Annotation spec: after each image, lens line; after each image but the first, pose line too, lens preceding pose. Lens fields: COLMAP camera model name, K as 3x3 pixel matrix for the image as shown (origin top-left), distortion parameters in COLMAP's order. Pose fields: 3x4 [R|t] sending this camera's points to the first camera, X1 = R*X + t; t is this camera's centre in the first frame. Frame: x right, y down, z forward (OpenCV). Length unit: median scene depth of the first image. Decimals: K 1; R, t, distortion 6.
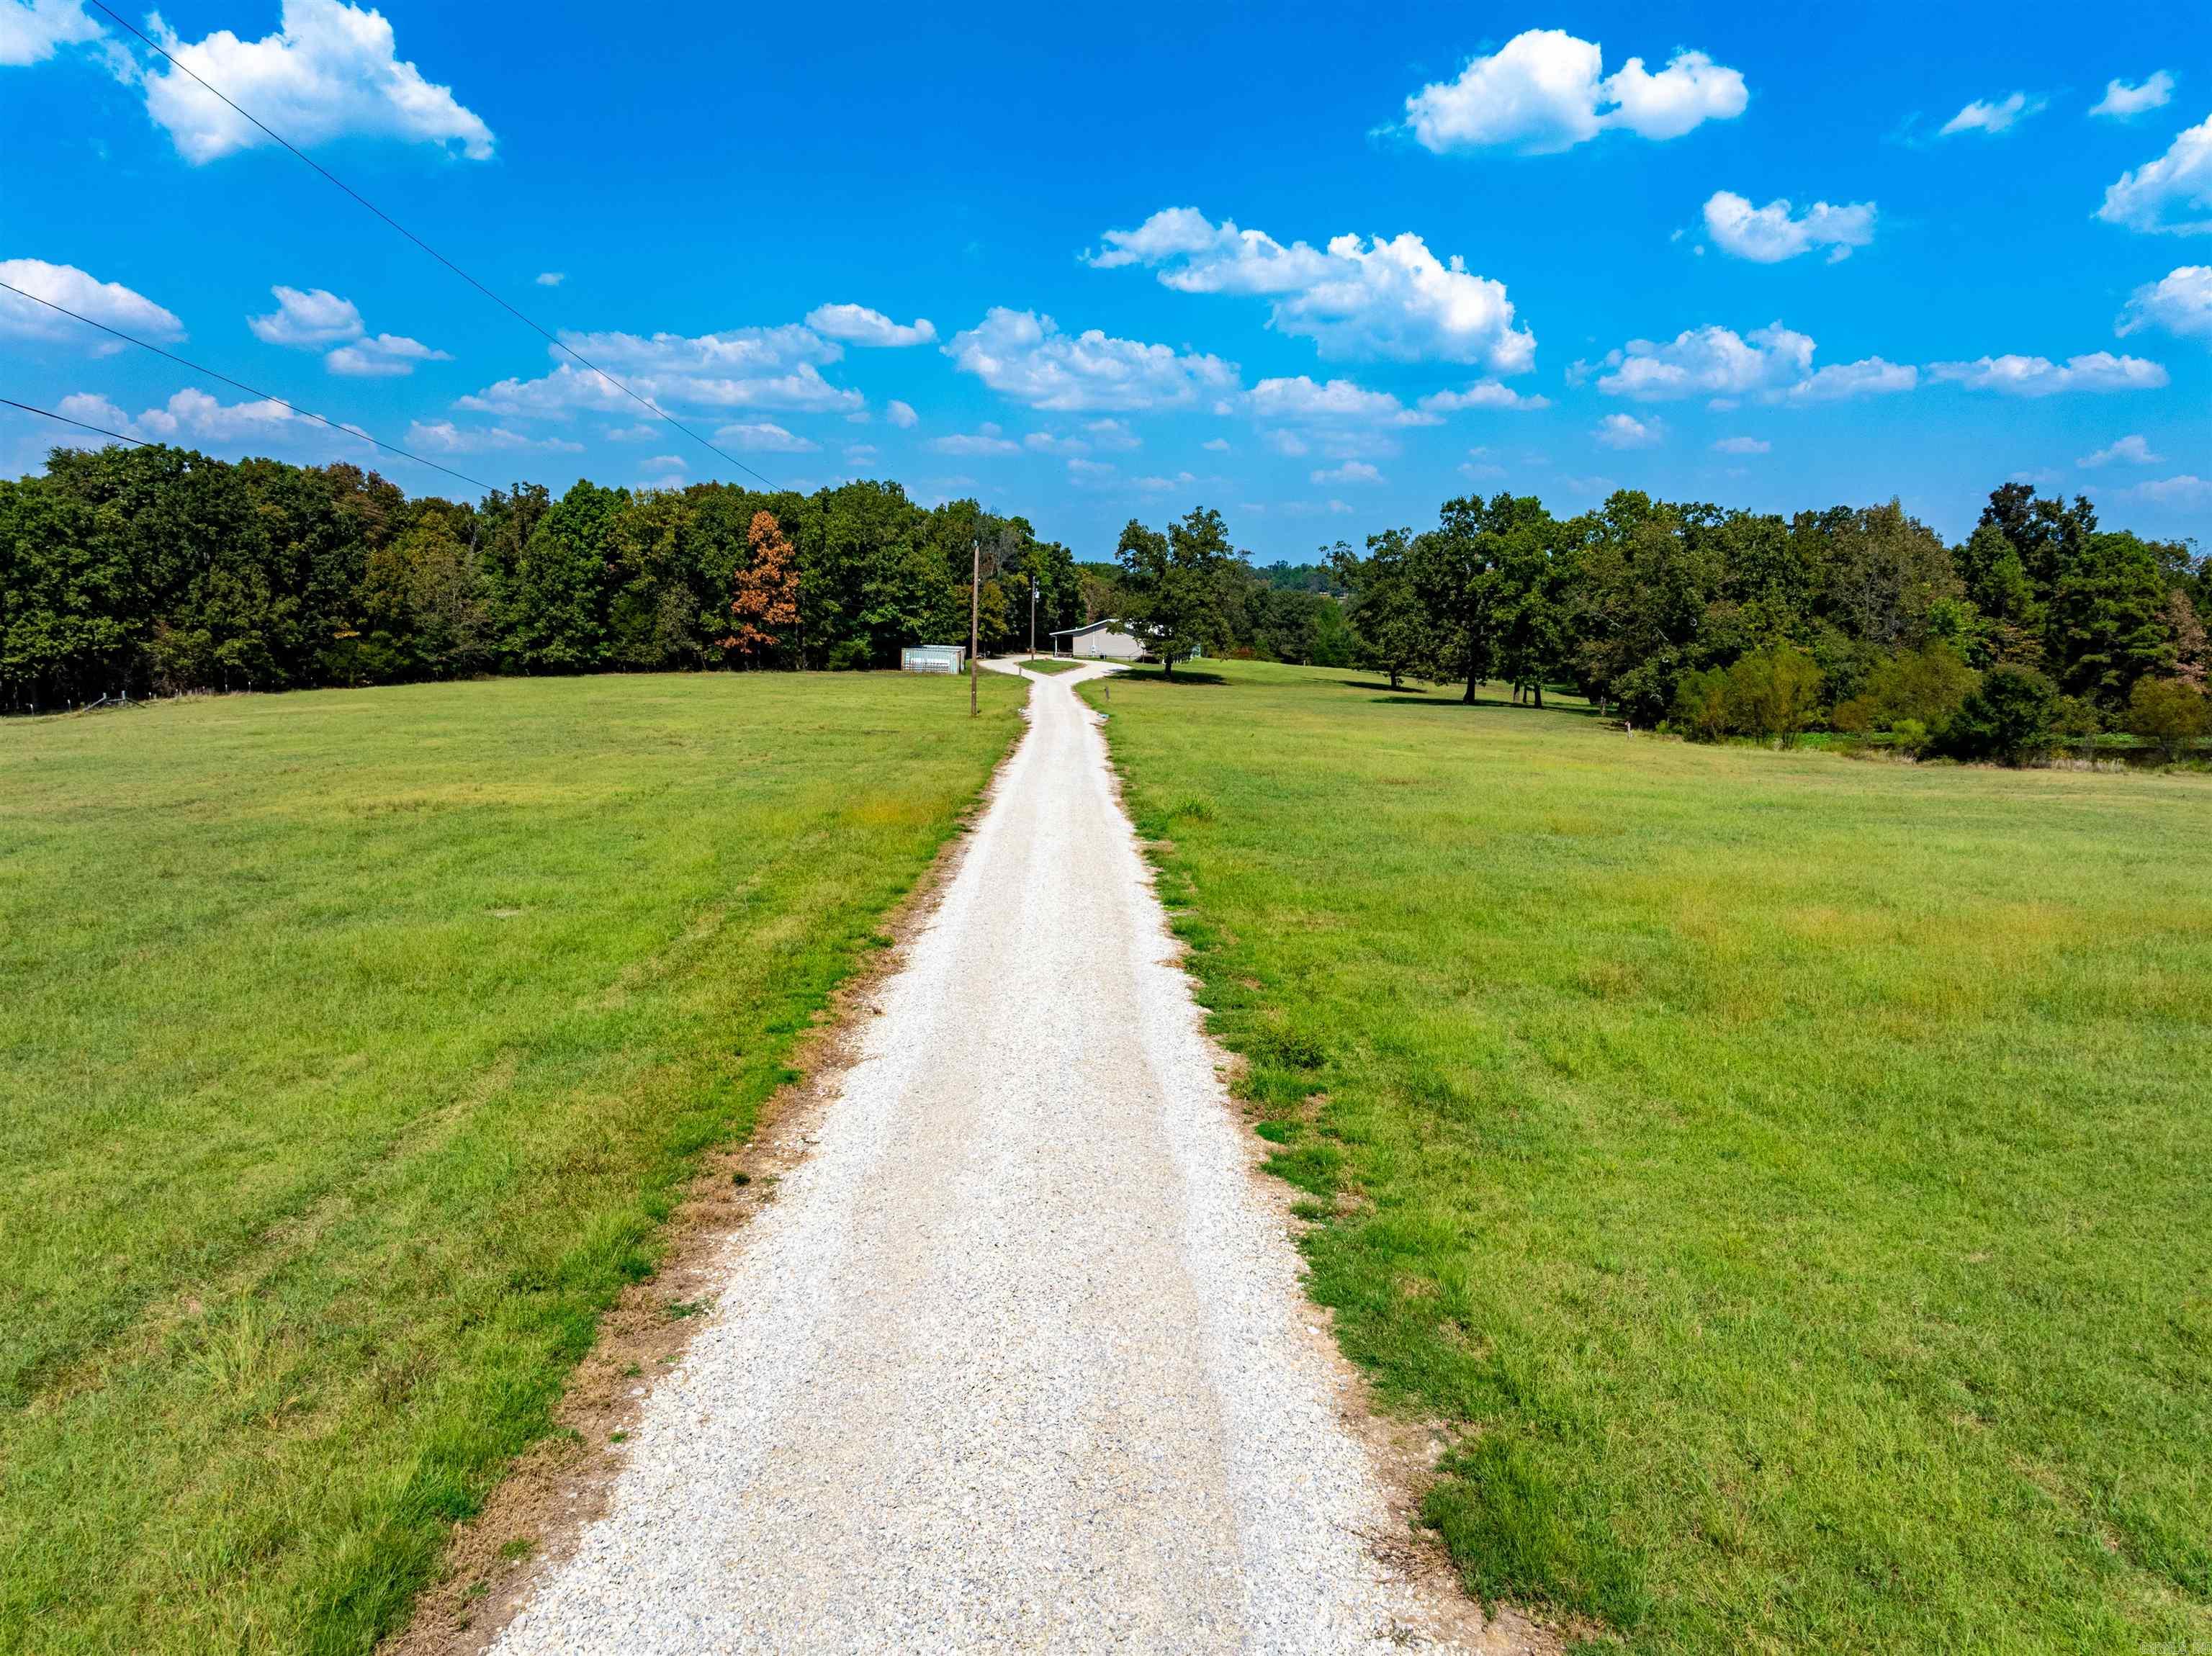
lens RADIAL K [[1536.4, 0, 1106.0], [0, 1536.4, 828.0], [0, 0, 1]] dist [-0.018741, 0.003113]
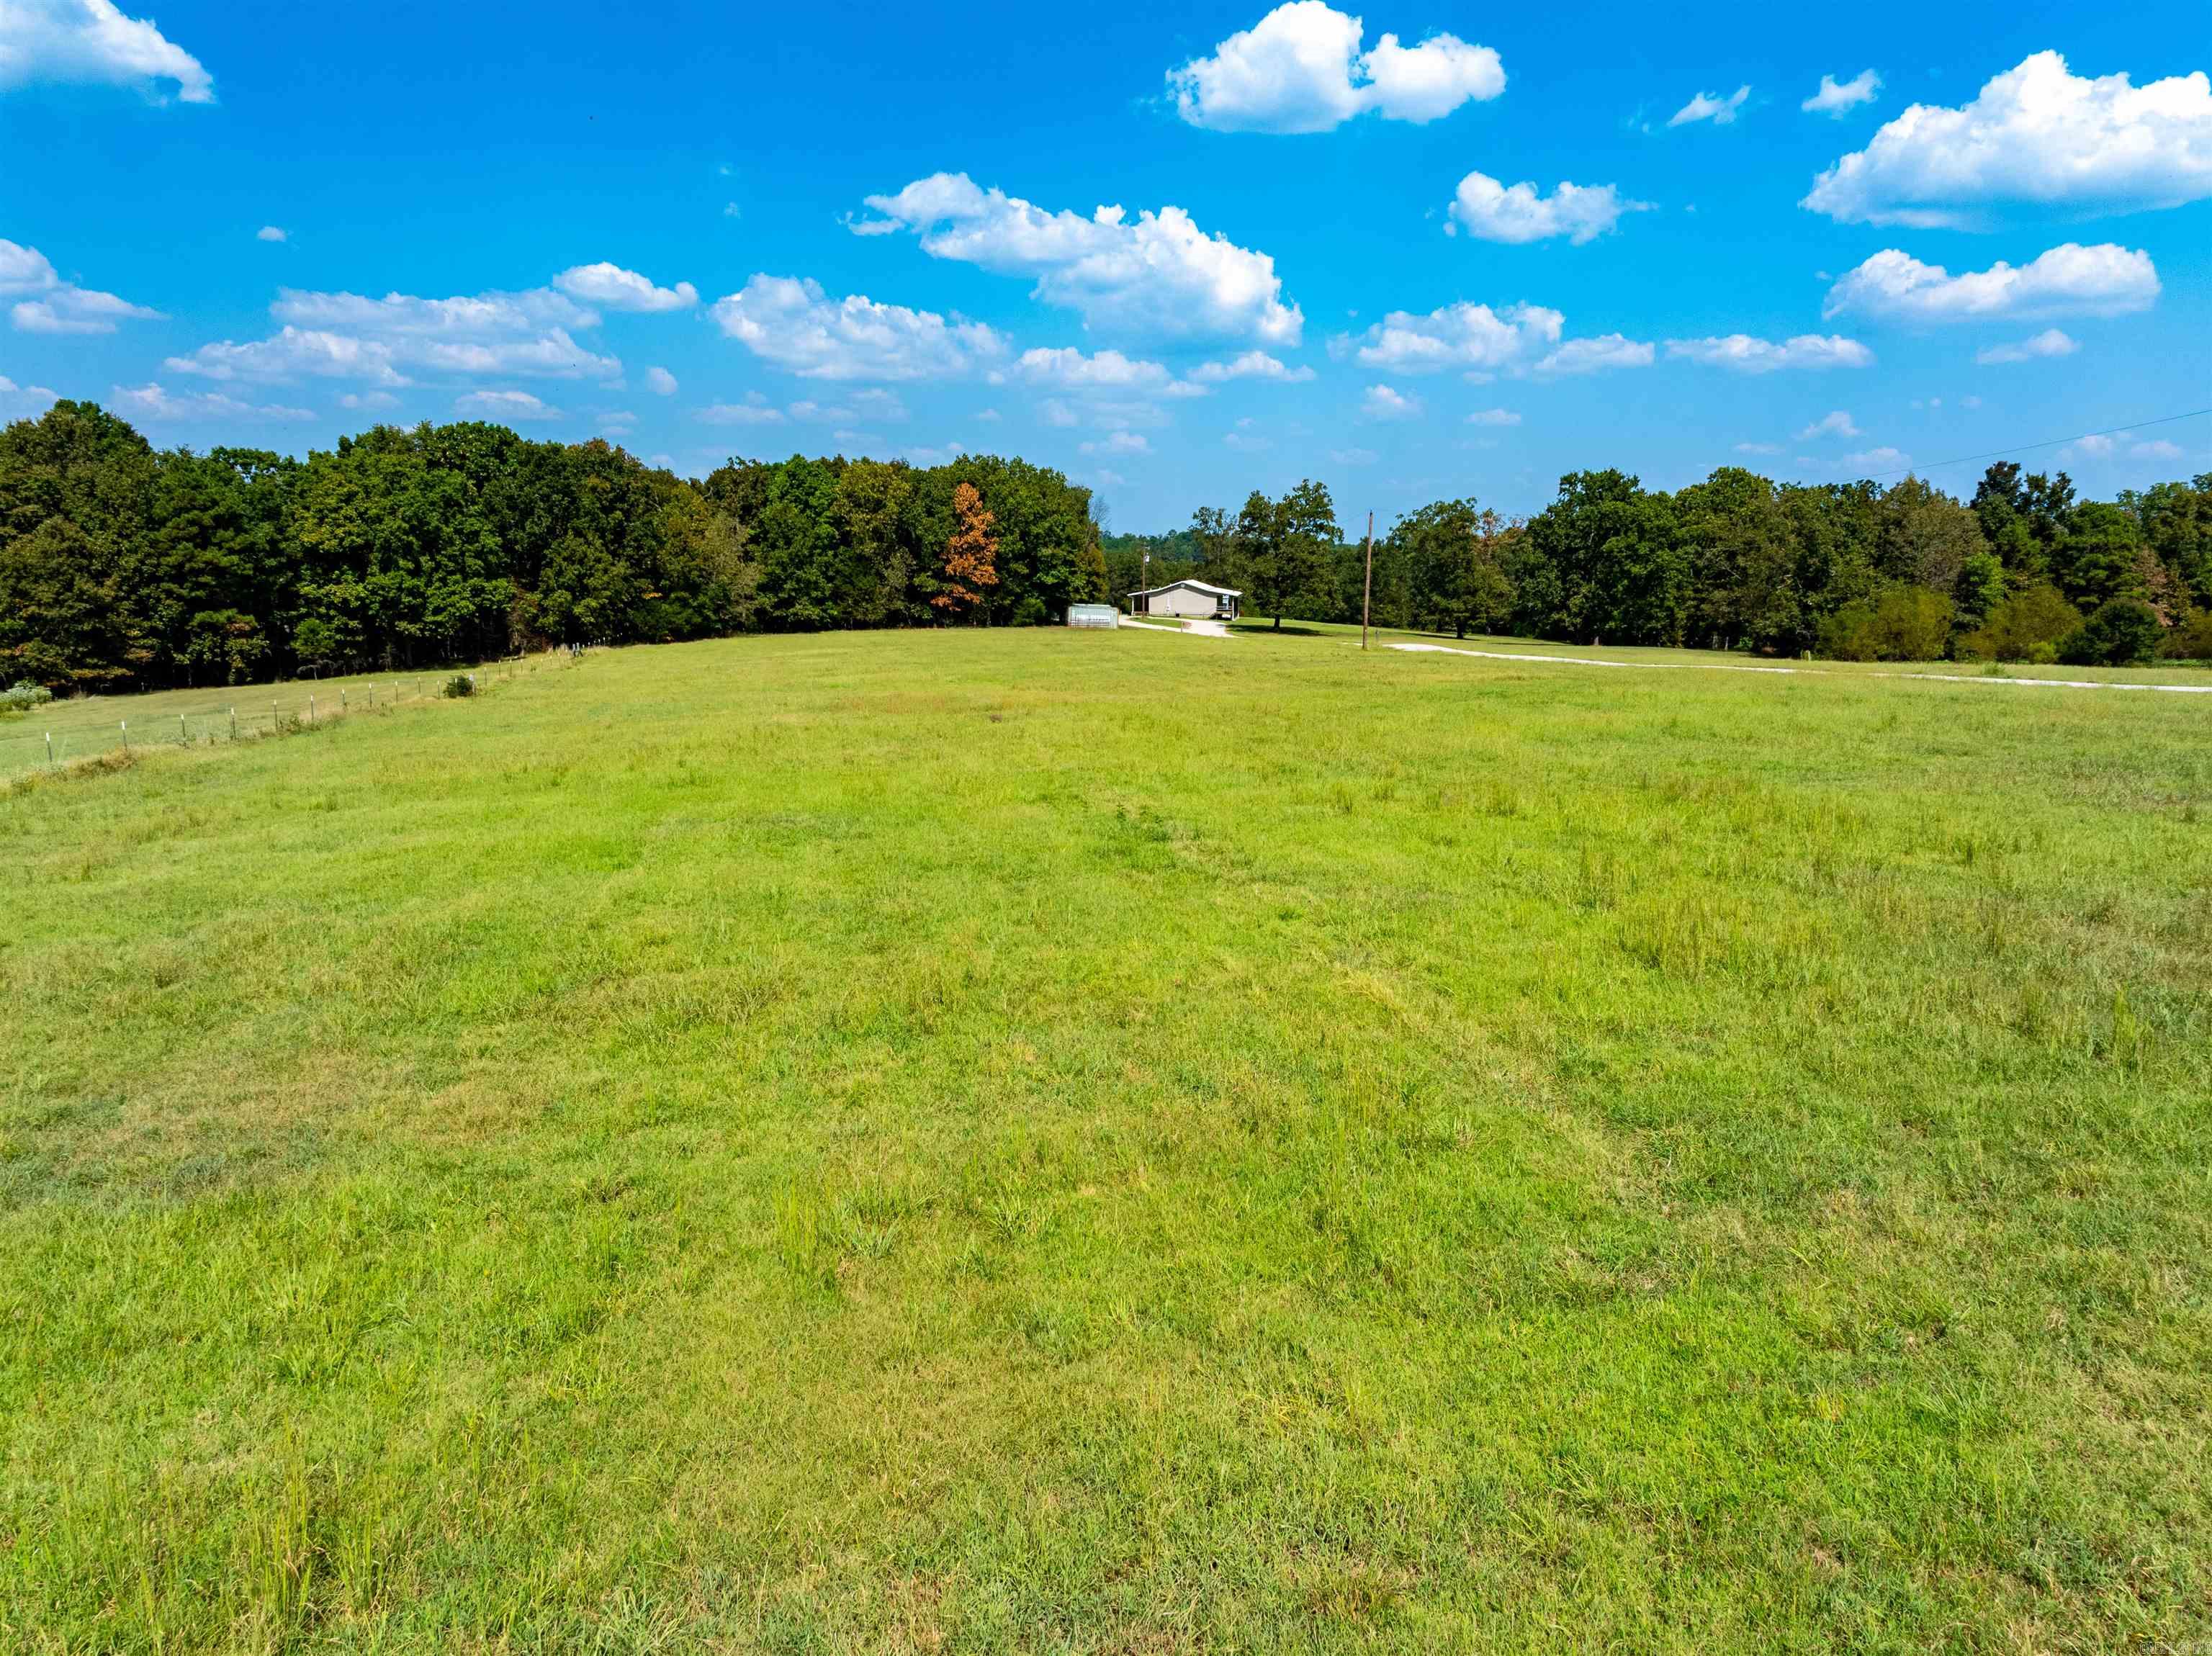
lens RADIAL K [[1536.4, 0, 1106.0], [0, 1536.4, 828.0], [0, 0, 1]] dist [-0.018741, 0.003113]
pose [[0.989652, -0.031768, 0.139930, -0.286576], [0.029149, 0.999360, 0.020726, 0.024358], [-0.140499, -0.016433, 0.989944, -0.126925]]
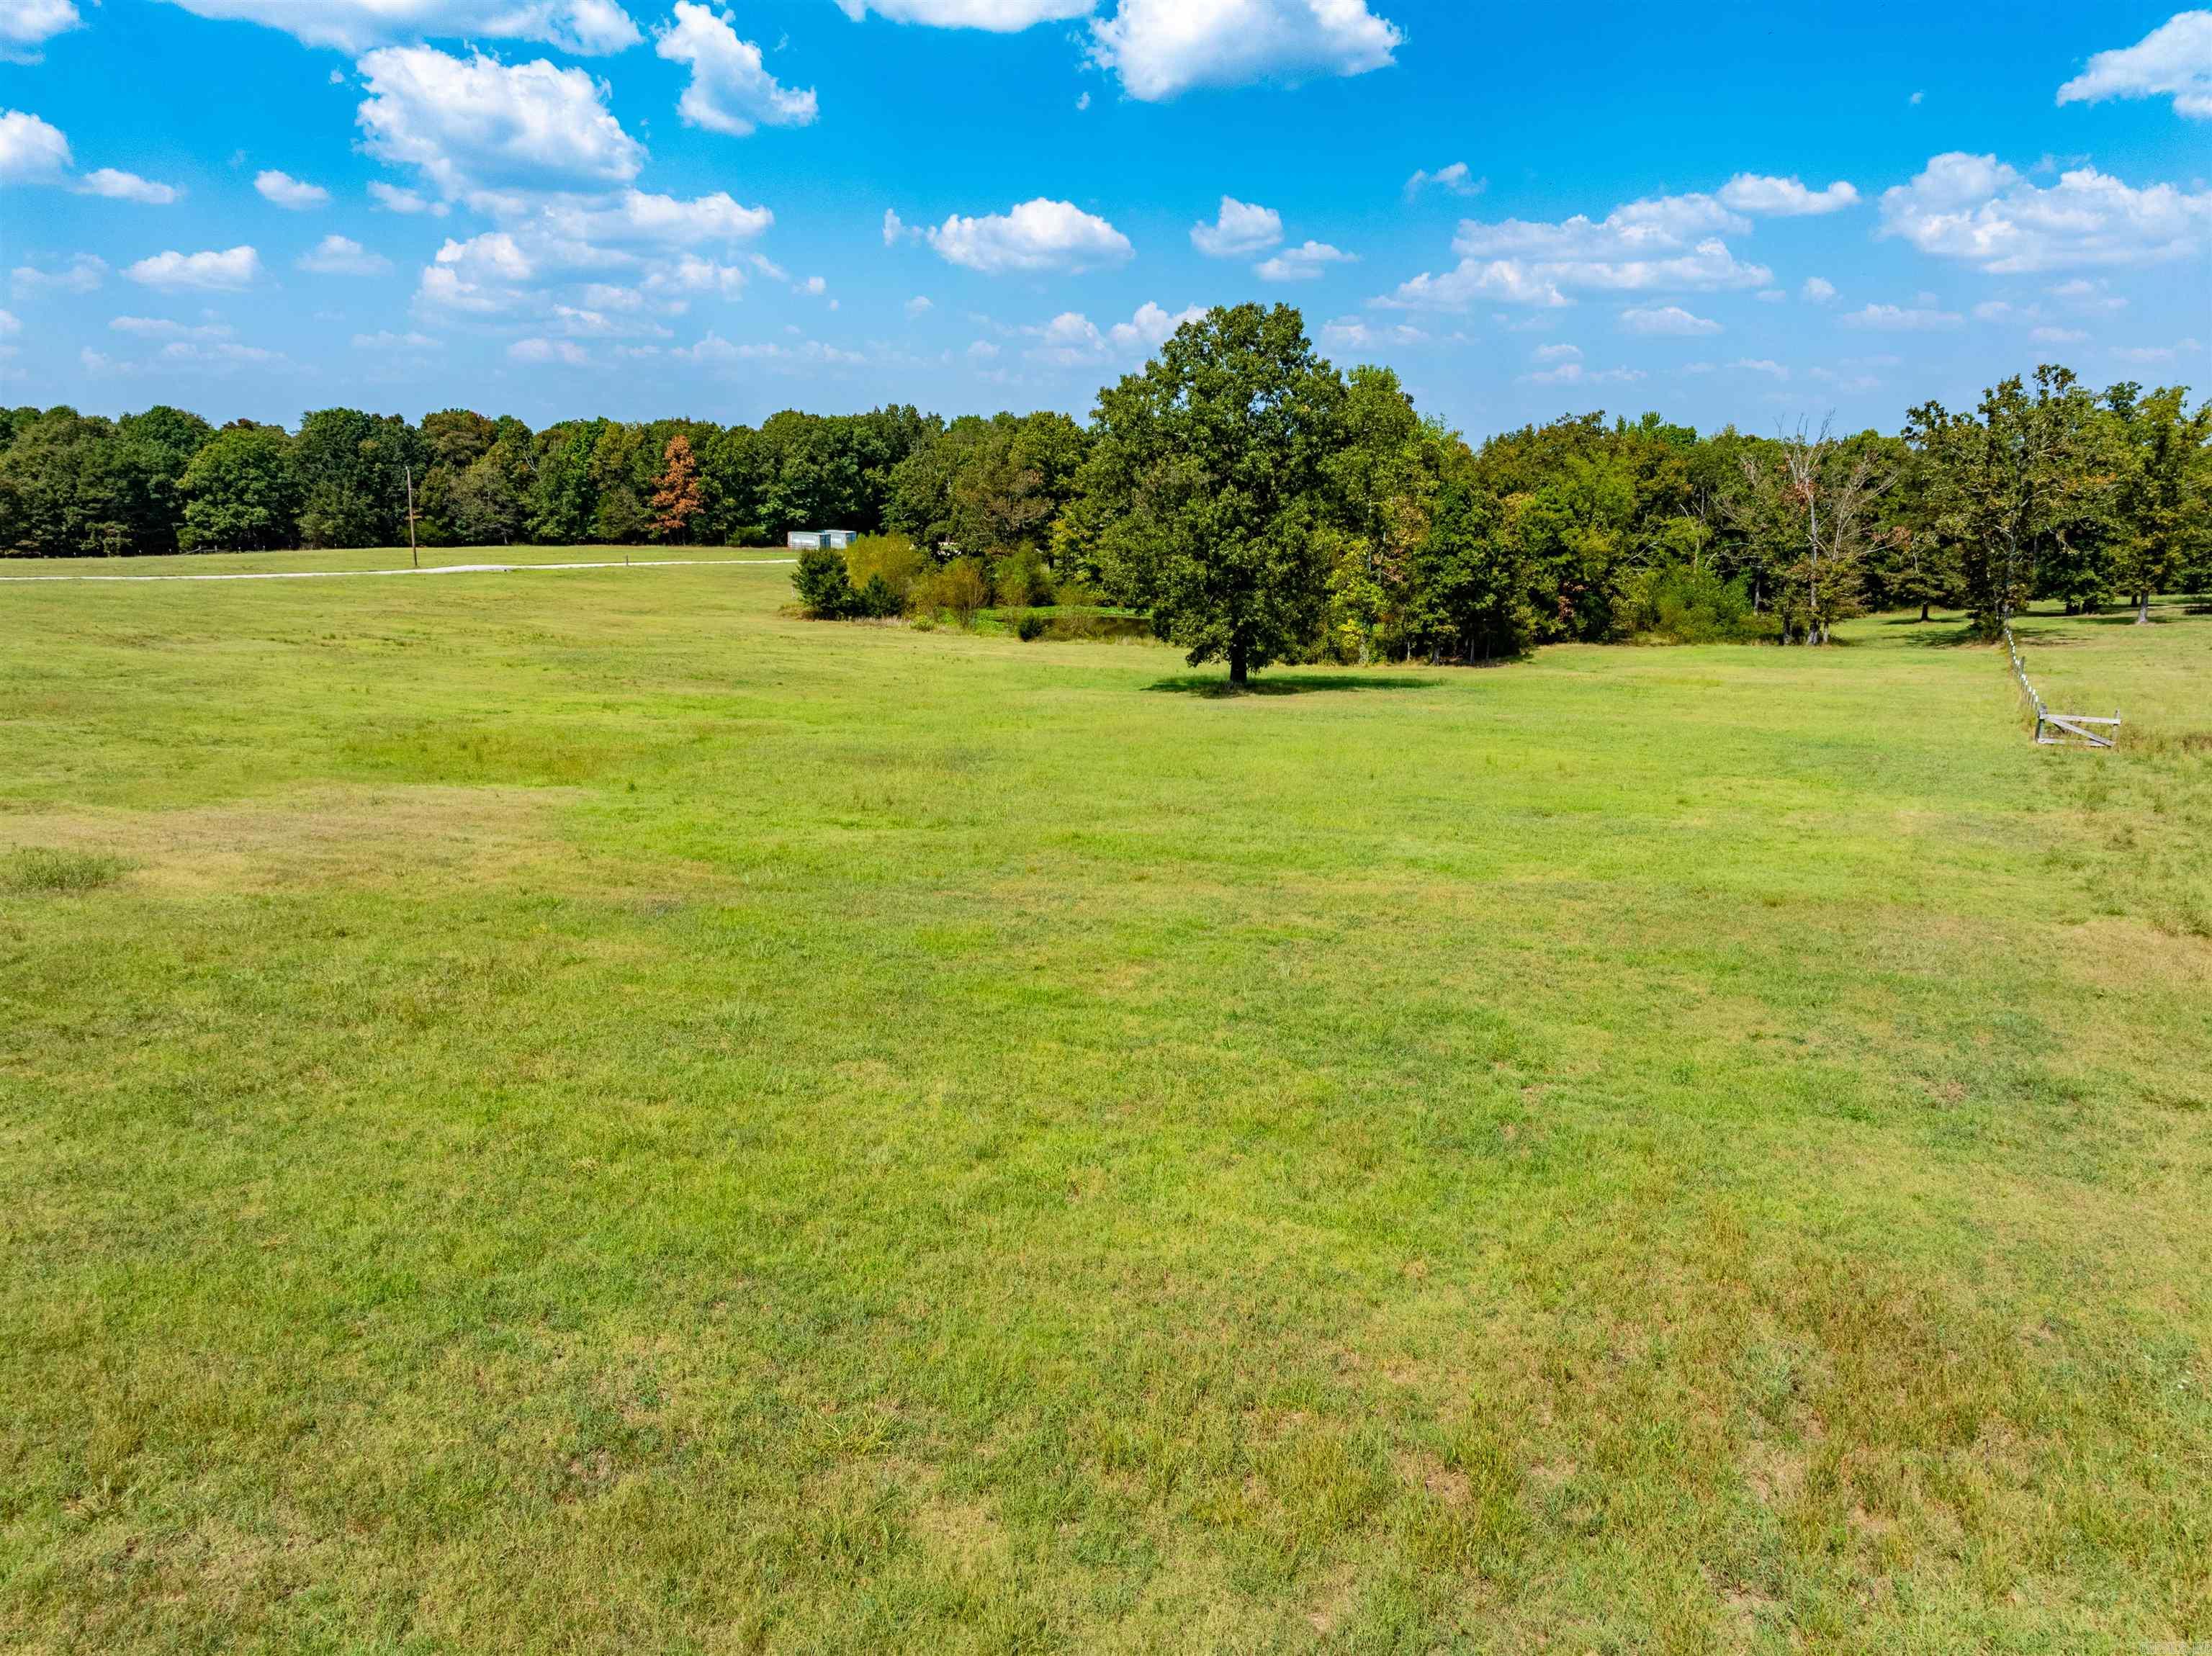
lens RADIAL K [[1543.1, 0, 1158.0], [0, 1543.1, 827.0], [0, 0, 1]] dist [-0.005189, -0.000562]
pose [[0.869687, 0.104083, -0.482505, 0.934861], [-0.072766, 0.993870, 0.083236, 0.010392], [0.488211, -0.037280, 0.871929, -0.085969]]
